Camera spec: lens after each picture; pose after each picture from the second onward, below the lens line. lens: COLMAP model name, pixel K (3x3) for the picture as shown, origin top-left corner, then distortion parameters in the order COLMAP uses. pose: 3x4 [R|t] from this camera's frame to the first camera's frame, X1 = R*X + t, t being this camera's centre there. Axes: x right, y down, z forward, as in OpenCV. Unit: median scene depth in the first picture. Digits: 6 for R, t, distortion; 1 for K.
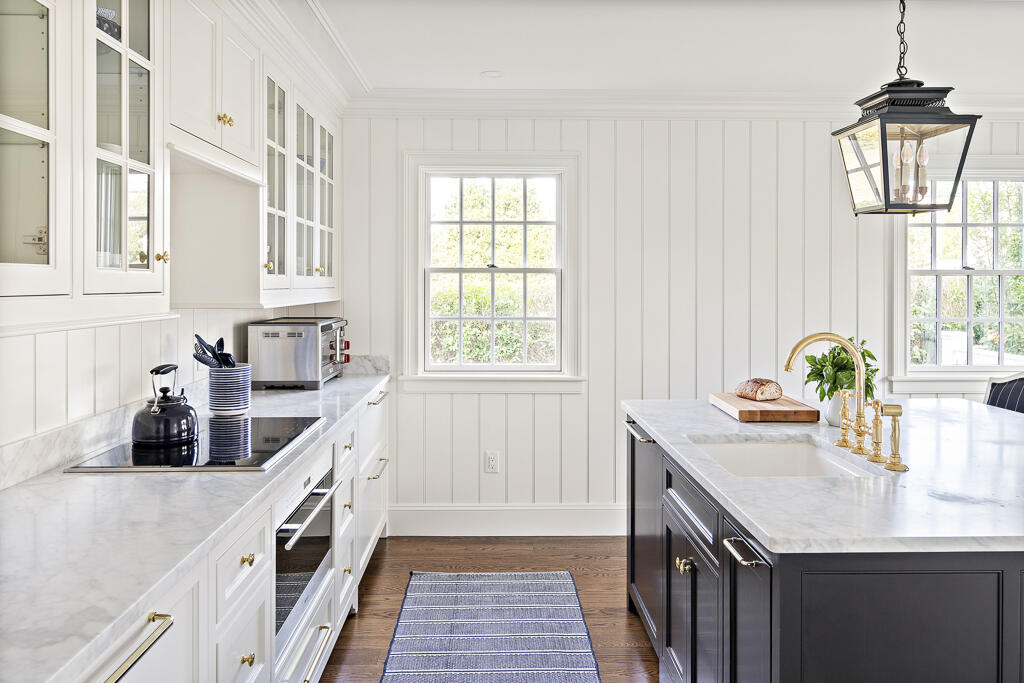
lens RADIAL K [[750.8, 0, 509.5], [0, 750.8, 289.0], [0, 0, 1]] dist [0.004946, 0.000135]
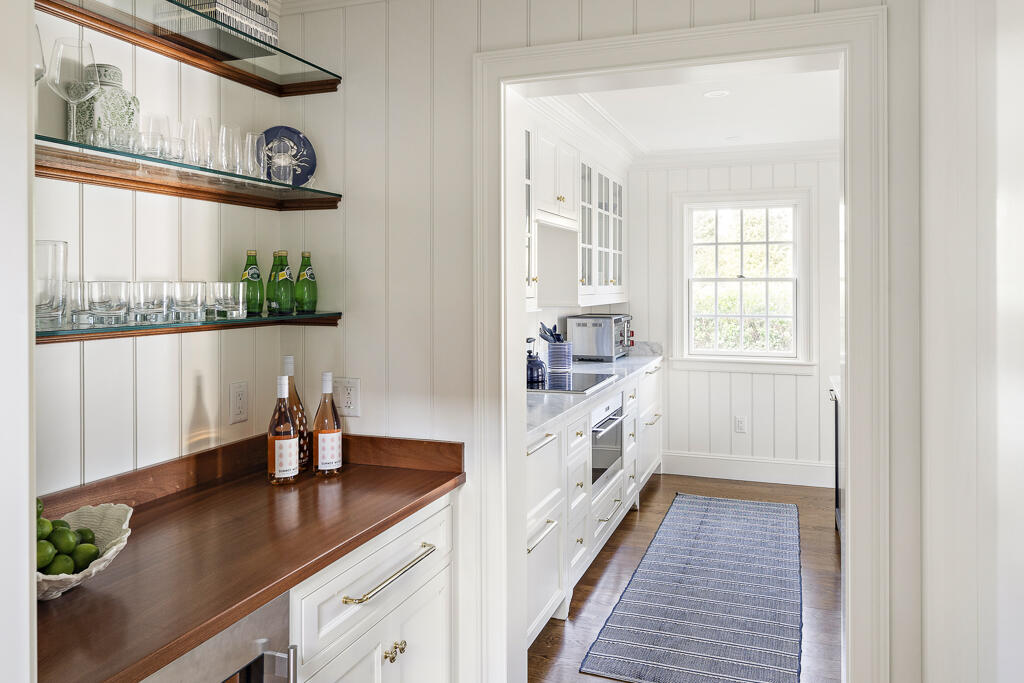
lens RADIAL K [[750.8, 0, 509.5], [0, 750.8, 289.0], [0, 0, 1]] dist [0.004946, 0.000135]
pose [[0.928538, -0.003279, -0.371223, 0.107165], [0.002628, 0.999994, -0.002260, -0.007543], [0.371228, 0.001123, 0.928541, -0.451067]]
